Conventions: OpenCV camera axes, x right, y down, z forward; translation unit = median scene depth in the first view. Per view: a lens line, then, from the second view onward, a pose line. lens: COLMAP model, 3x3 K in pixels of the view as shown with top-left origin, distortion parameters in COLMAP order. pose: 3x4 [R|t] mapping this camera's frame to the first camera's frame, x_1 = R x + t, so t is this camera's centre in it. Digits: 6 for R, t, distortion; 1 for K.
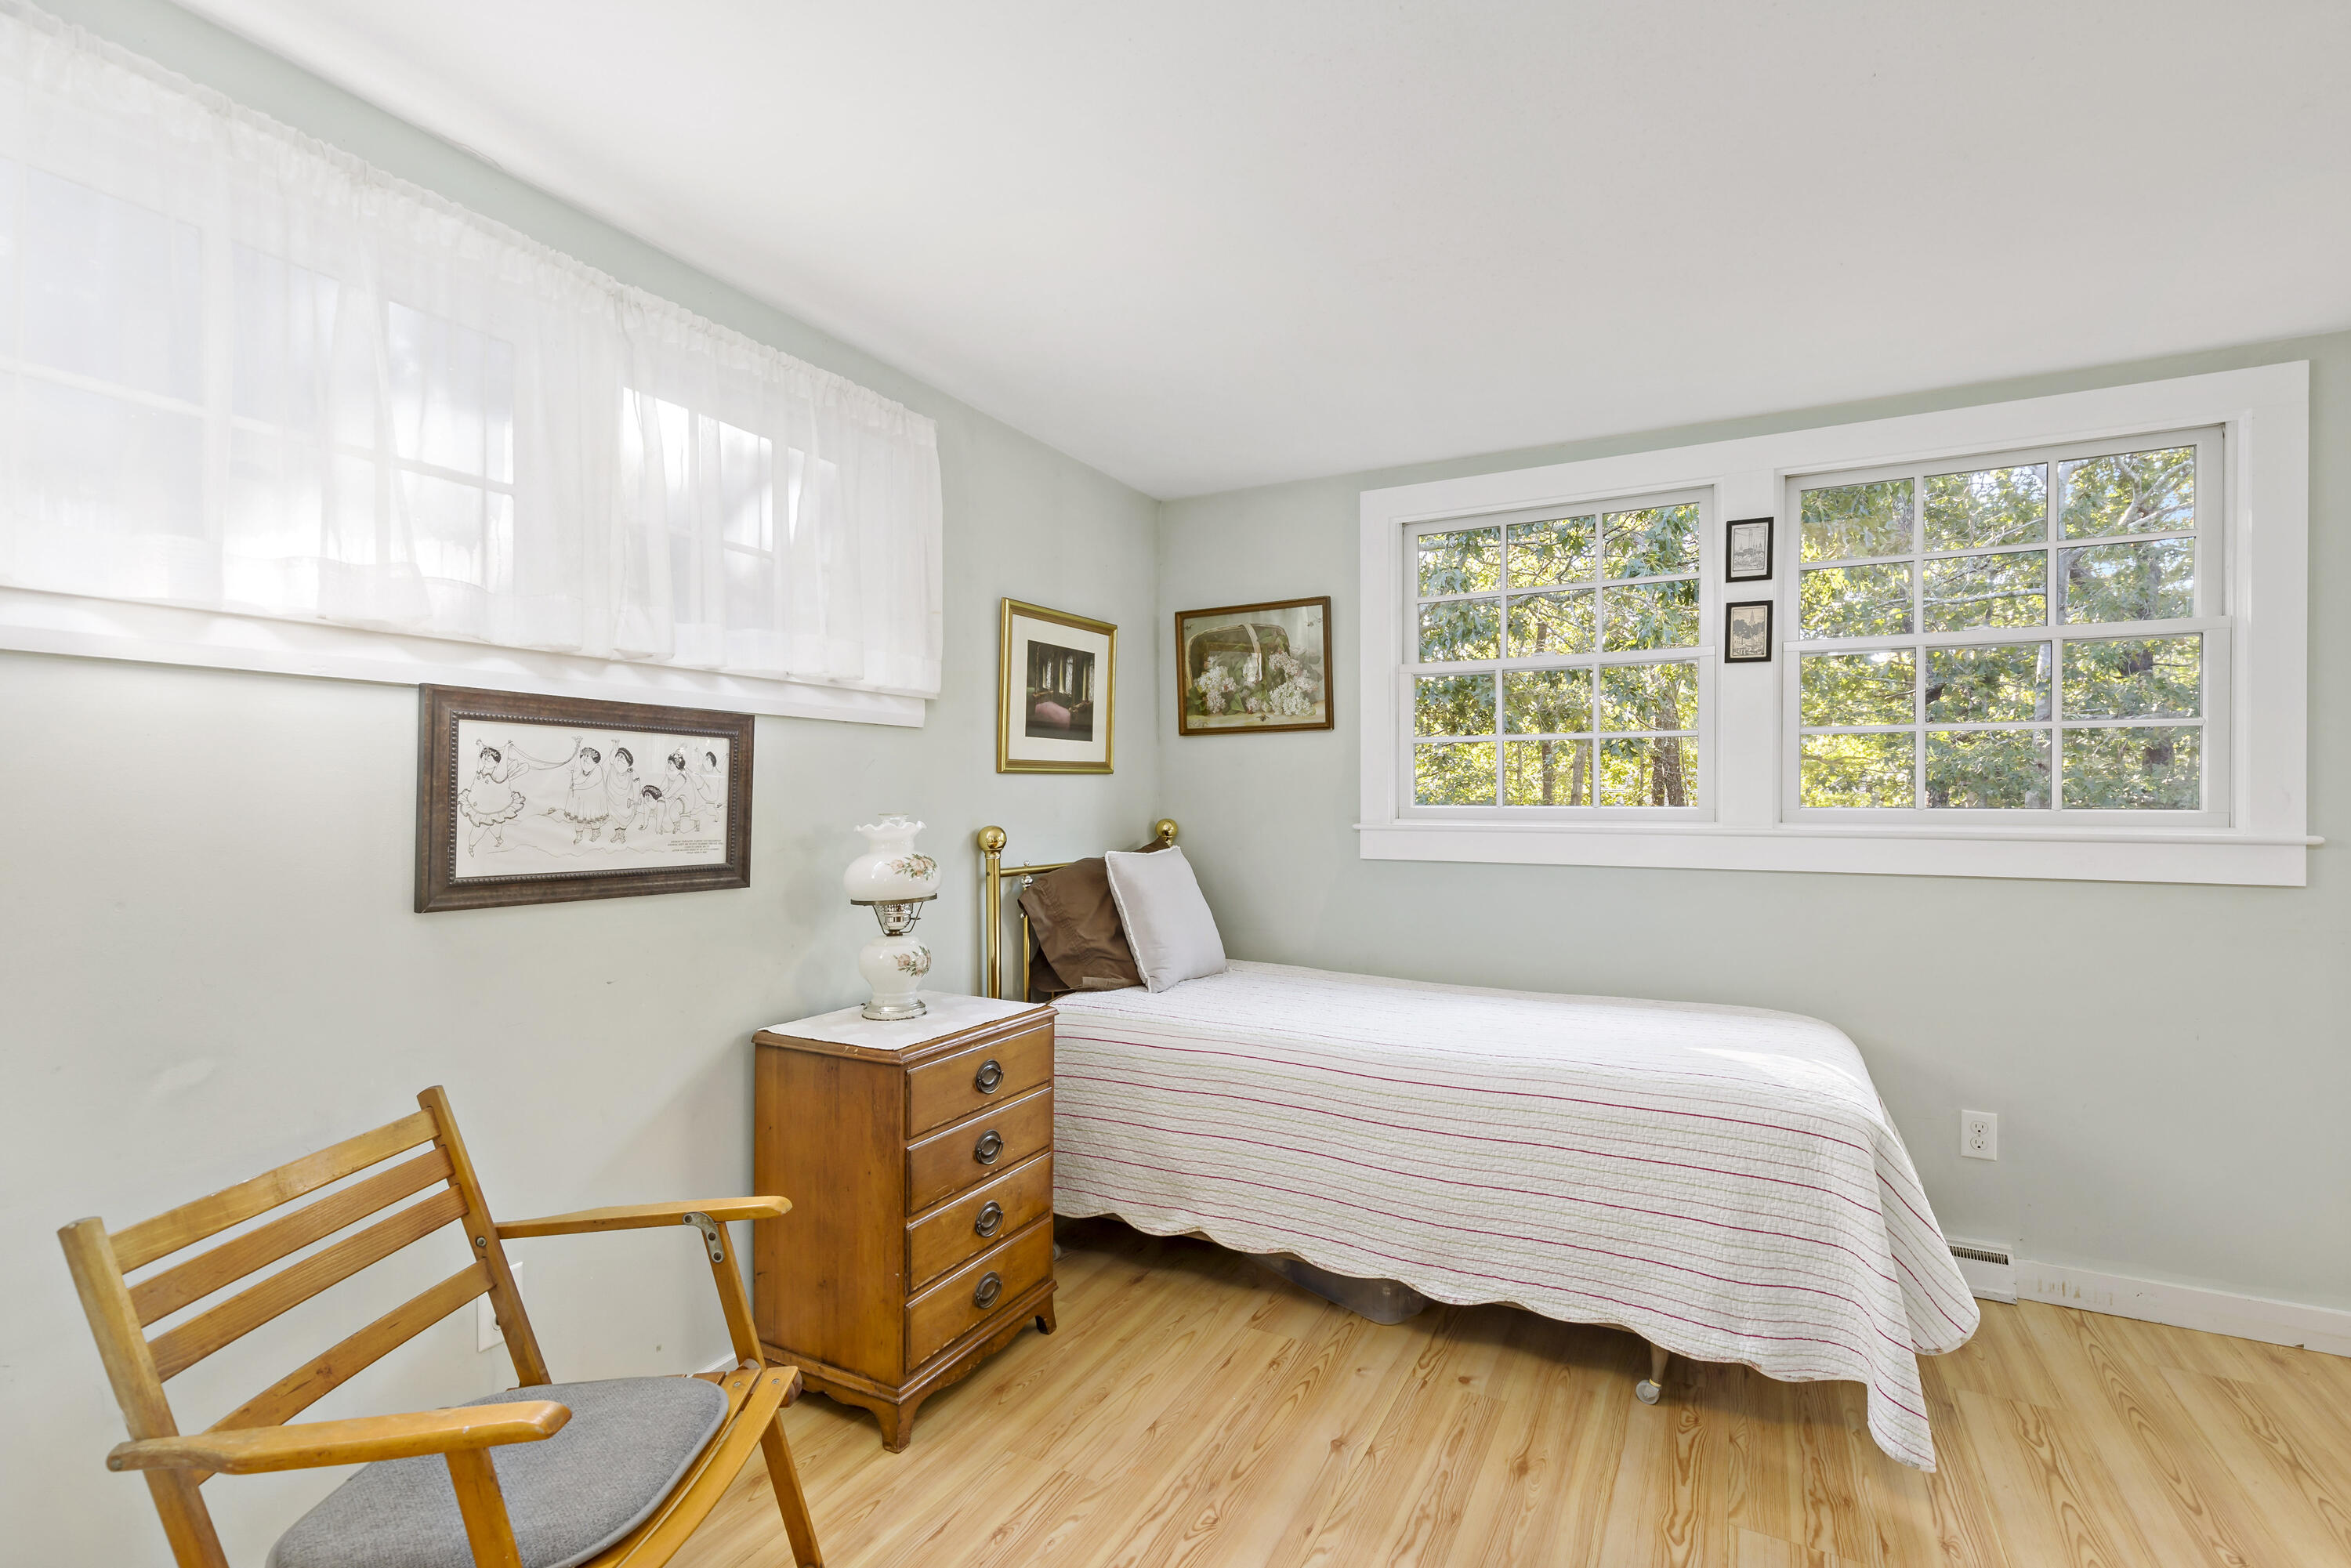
lens RADIAL K [[1061.4, 0, 1173.4], [0, 1061.4, 791.1], [0, 0, 1]] dist [0.001870, 0.000162]
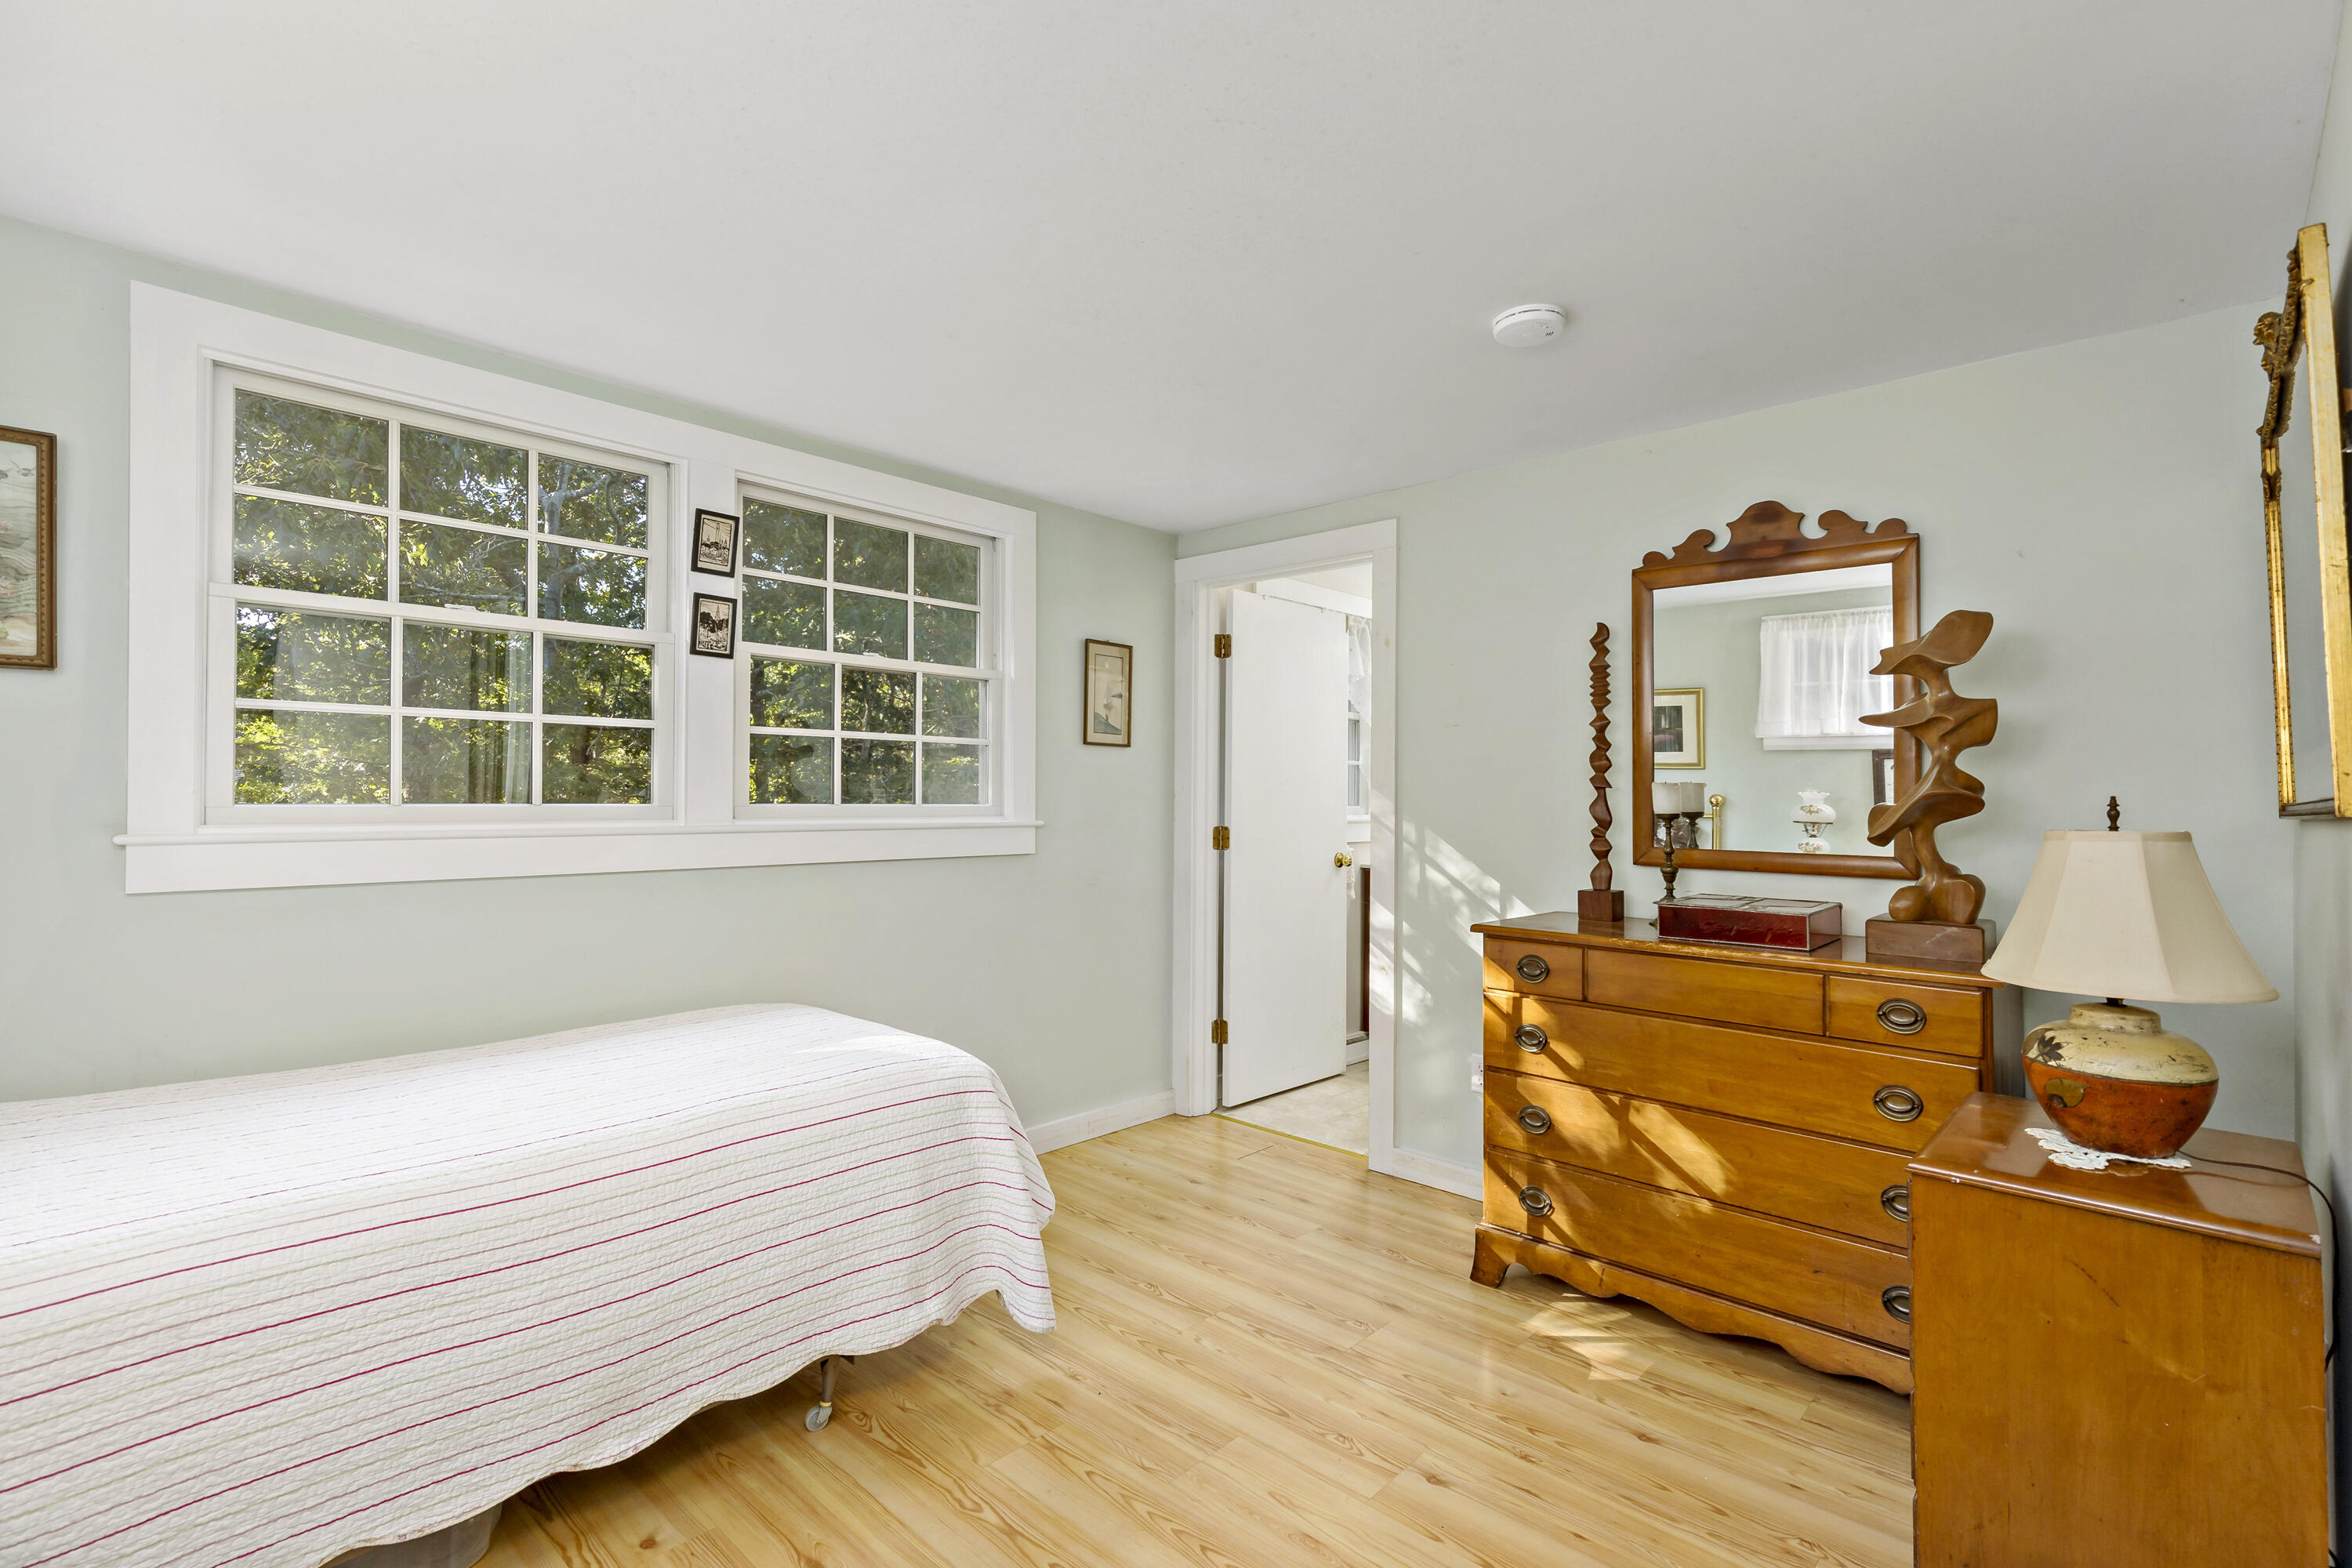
lens RADIAL K [[1061.9, 0, 1173.9], [0, 1061.9, 791.1], [0, 0, 1]] dist [0.001870, 0.000162]
pose [[0.263391, 0.006804, 0.964665, -0.379261], [-0.008710, 0.999951, -0.004675, 0.005335], [-0.964650, -0.007171, 0.263437, 0.430331]]
